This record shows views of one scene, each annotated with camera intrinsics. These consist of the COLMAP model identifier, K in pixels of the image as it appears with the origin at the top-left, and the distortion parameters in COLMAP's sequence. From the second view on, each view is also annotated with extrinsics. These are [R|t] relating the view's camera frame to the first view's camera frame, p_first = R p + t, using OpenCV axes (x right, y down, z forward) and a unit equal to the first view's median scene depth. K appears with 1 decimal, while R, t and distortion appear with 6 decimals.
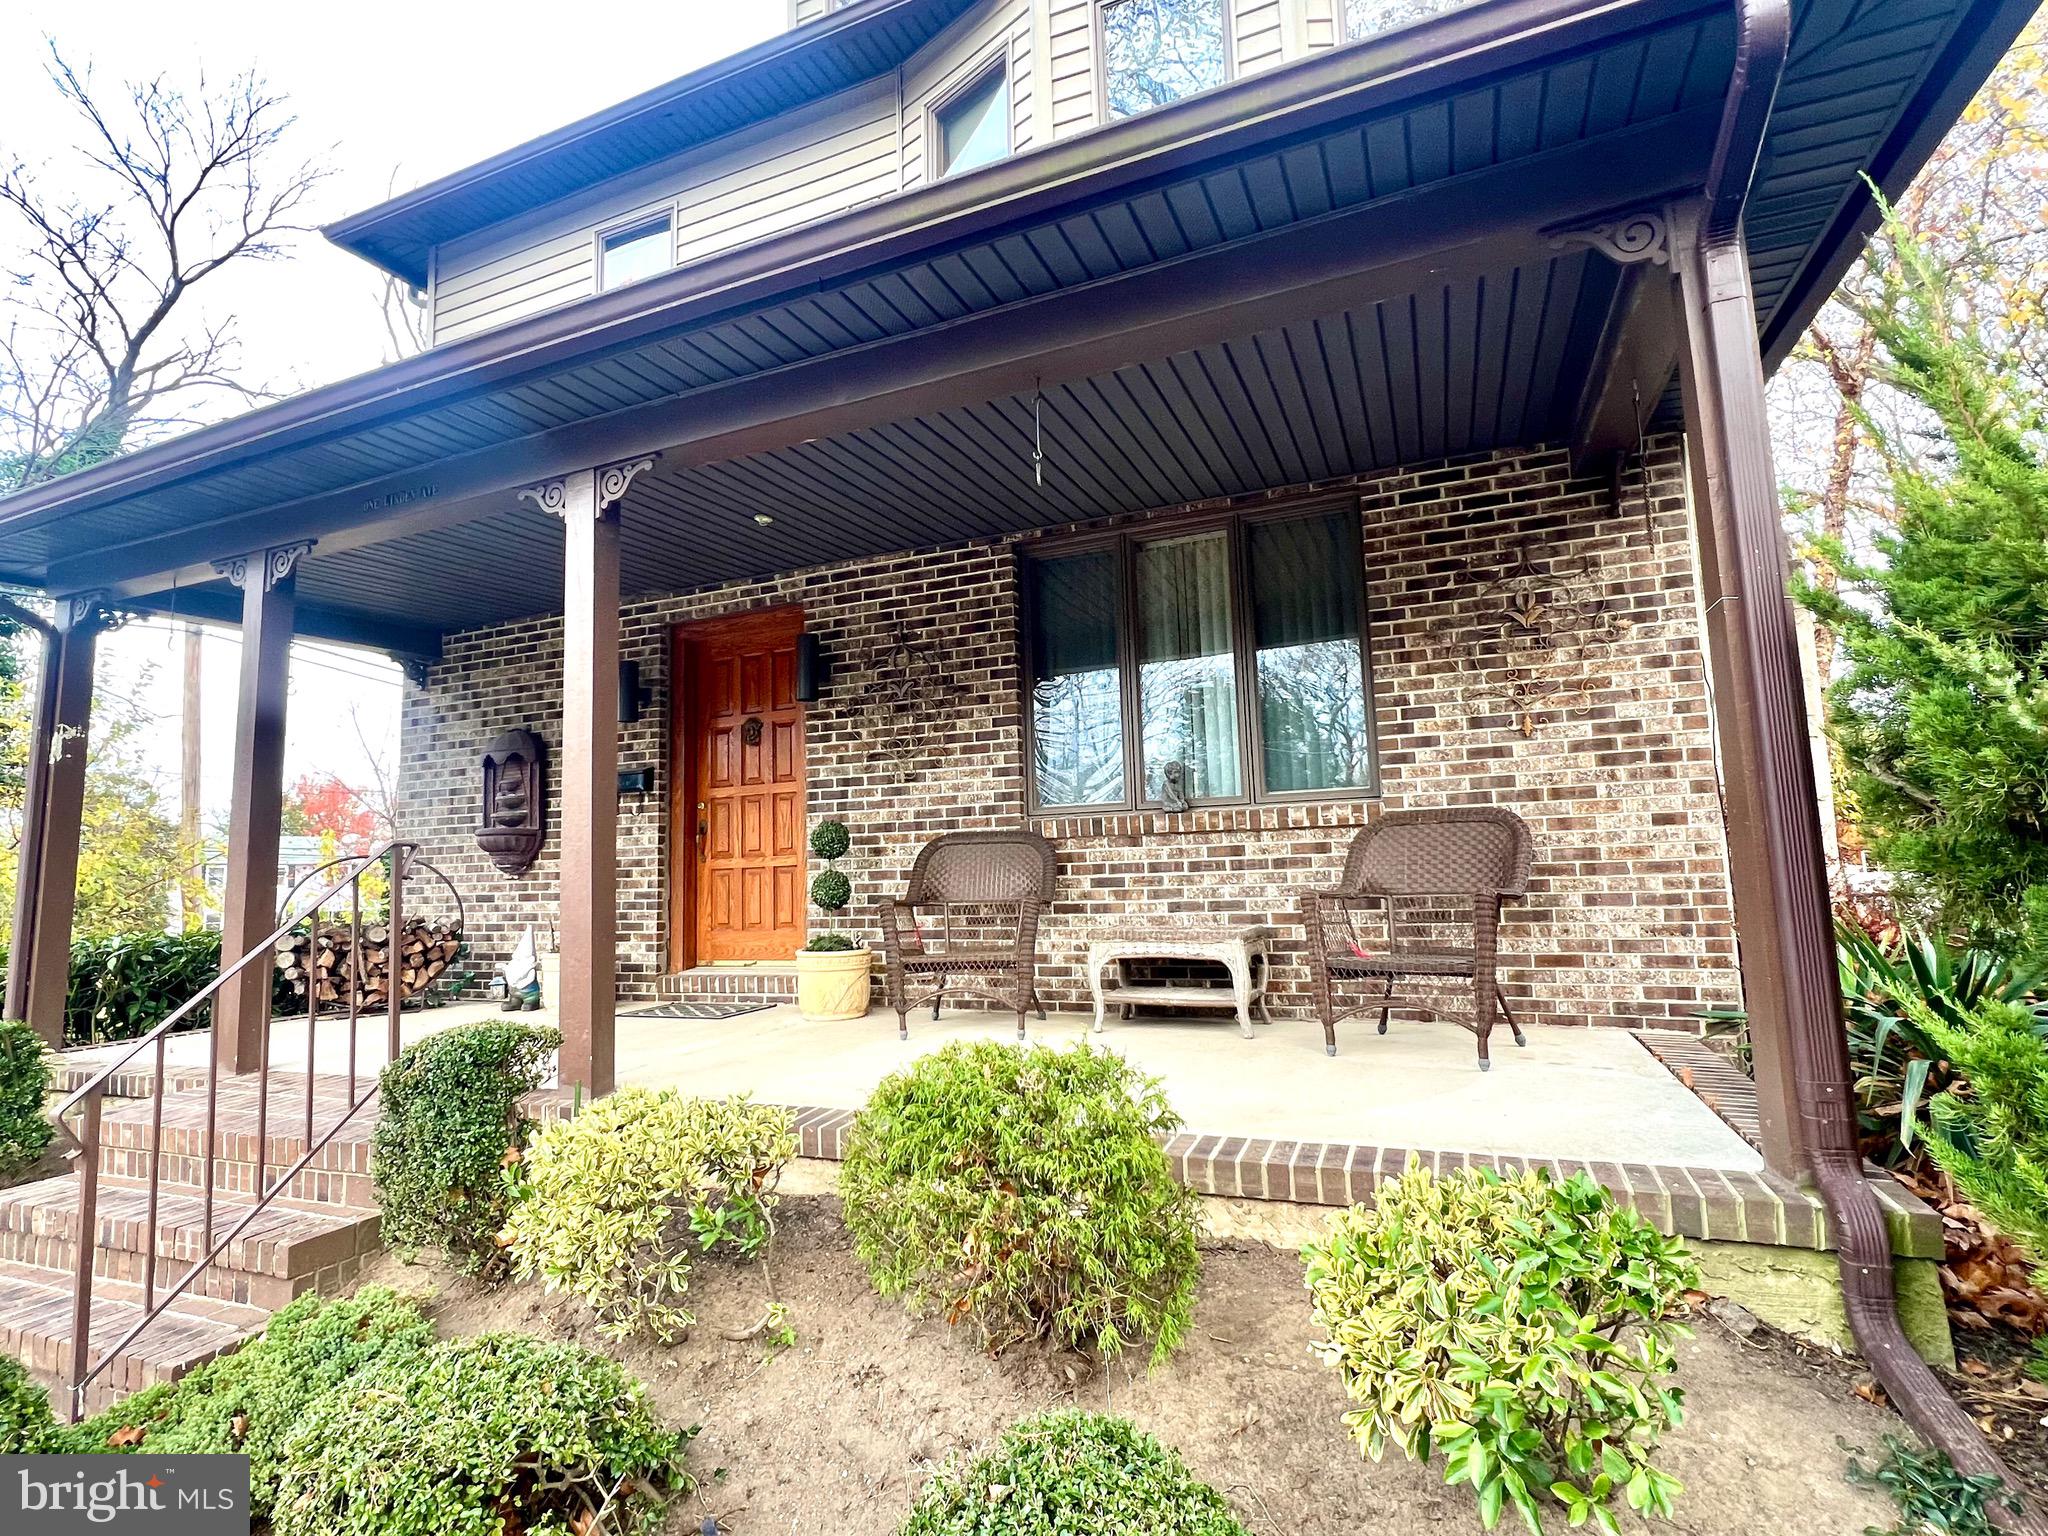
lens RADIAL K [[1015.9, 0, 1016.0], [0, 1015.9, 765.6], [0, 0, 1]] dist [0.000050, 0.000005]
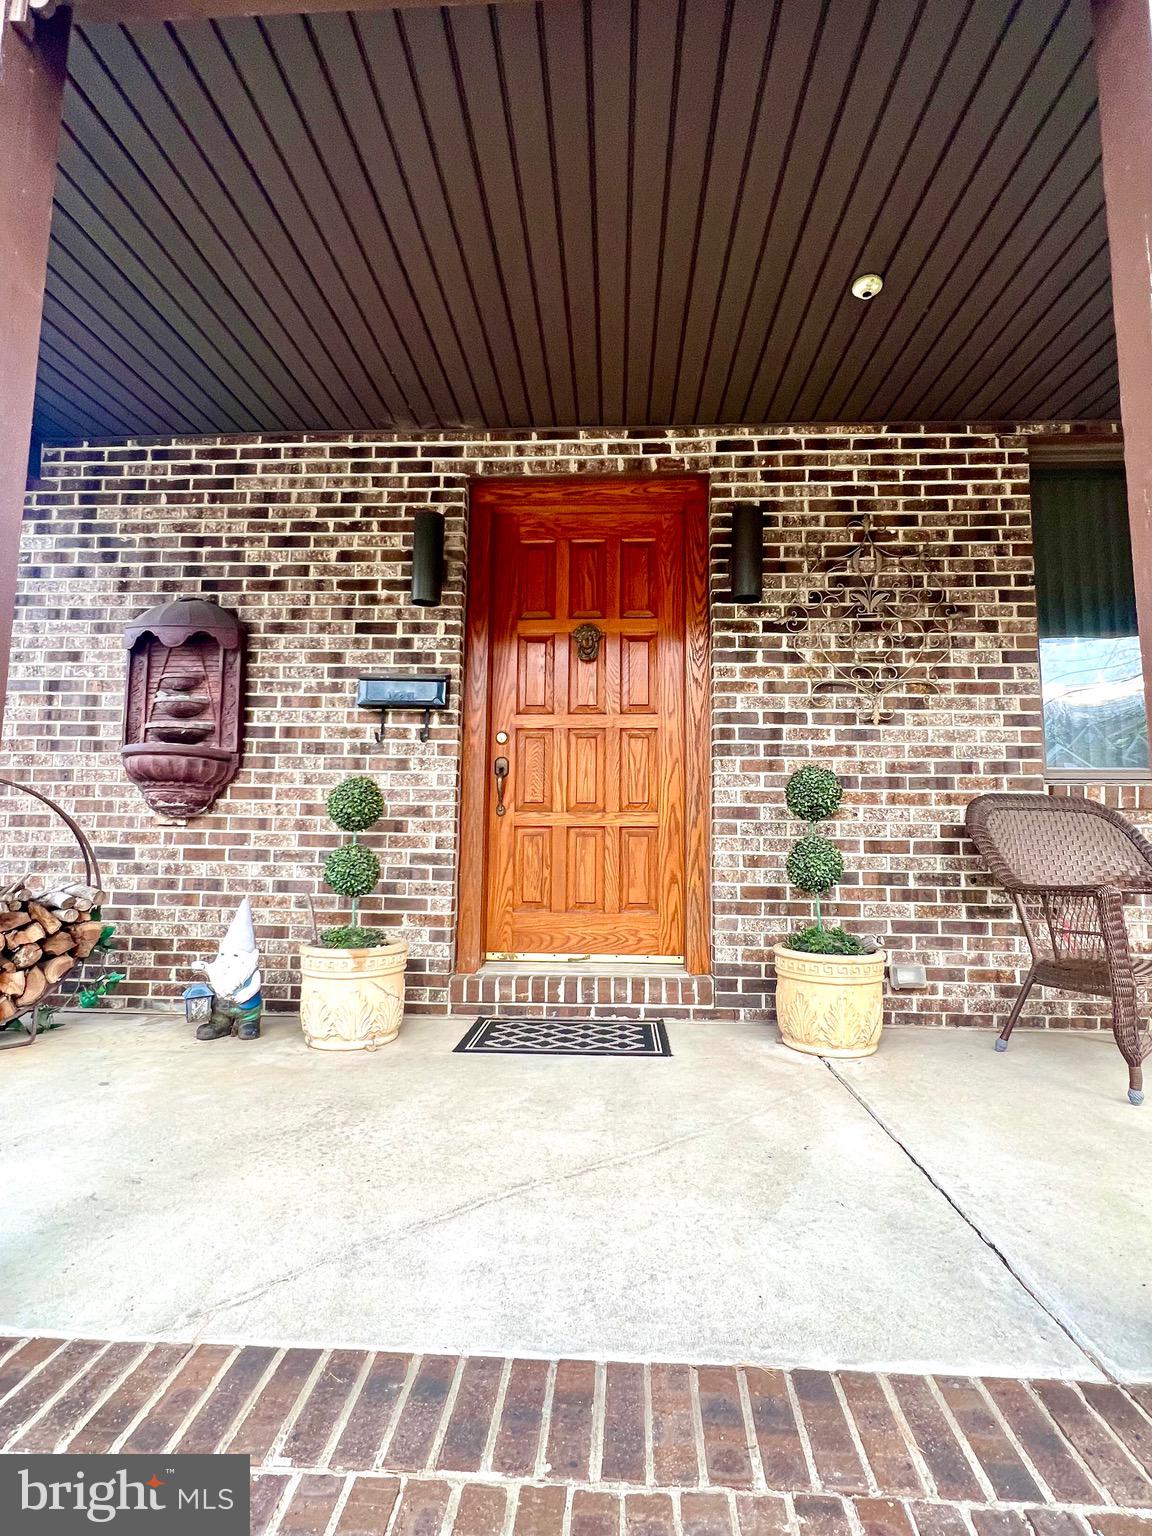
lens RADIAL K [[761.9, 0, 578.1], [0, 761.9, 770.6], [0, 0, 1]] dist [0.000050, 0.000005]
pose [[0.937376, 0.075227, 0.340099, -0.496436], [-0.077358, 0.996977, -0.007310, 0.070863], [-0.339620, -0.019457, 0.940361, 0.531613]]
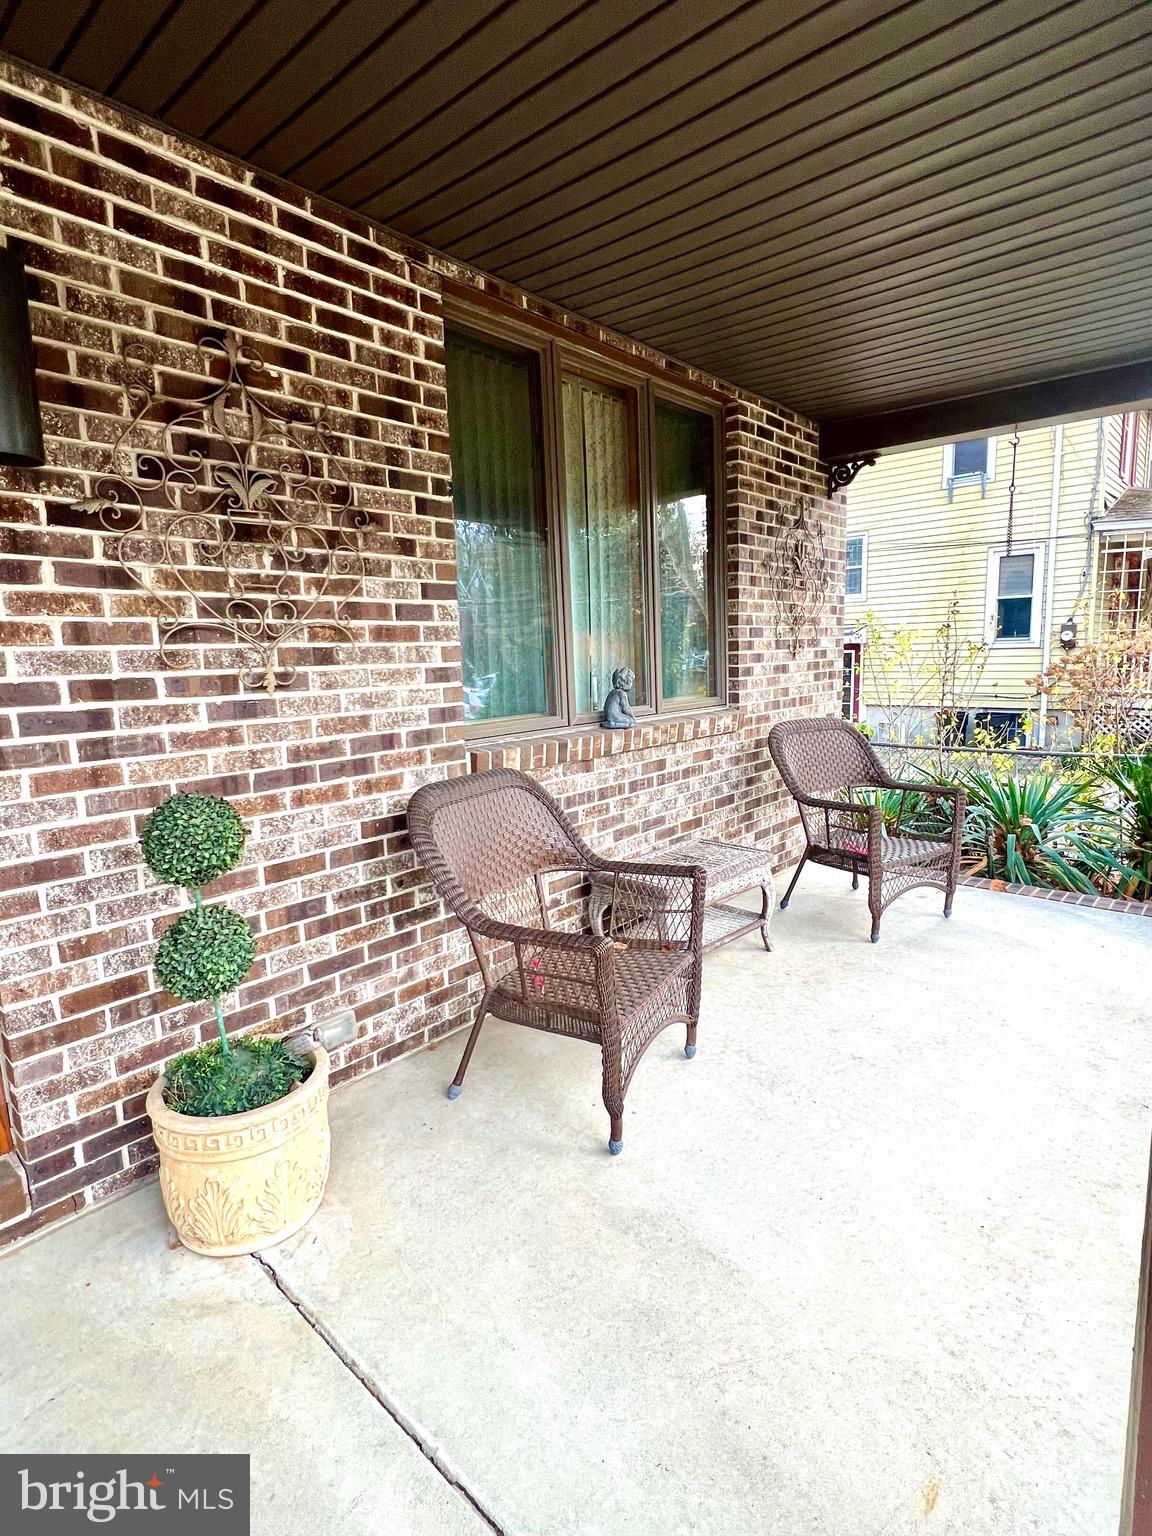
lens RADIAL K [[761.9, 0, 587.5], [0, 761.9, 767.4], [0, 0, 1]] dist [0.000050, 0.000005]
pose [[0.318717, -0.126096, 0.939425, -0.404006], [-0.083388, 0.983538, 0.160308, -0.019058], [-0.944175, -0.129430, 0.302955, 0.723225]]
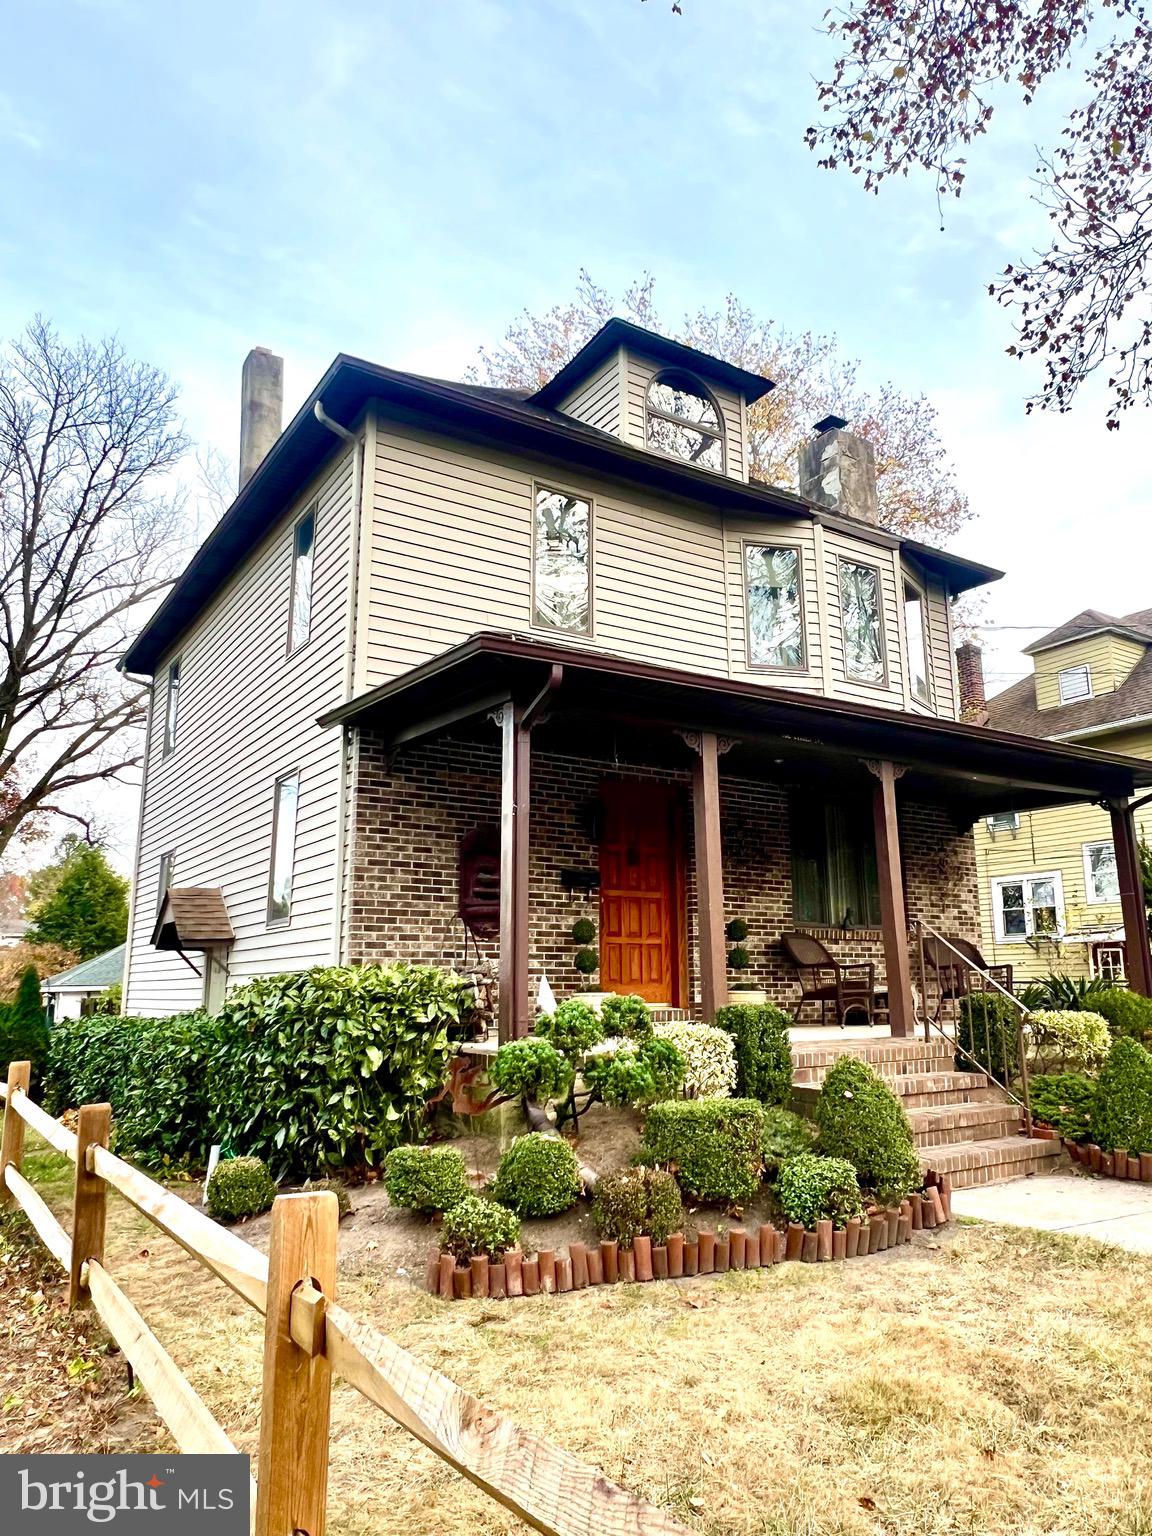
lens RADIAL K [[1066.3, 0, 577.4], [0, 1066.3, 764.8], [0, 0, 1]] dist [0.006955, -0.000346]
pose [[0.559757, 0.198793, 0.804459, -1.850050], [-0.102055, 0.979946, -0.171146, 0.132127], [-0.822348, 0.013701, 0.568819, 0.142521]]
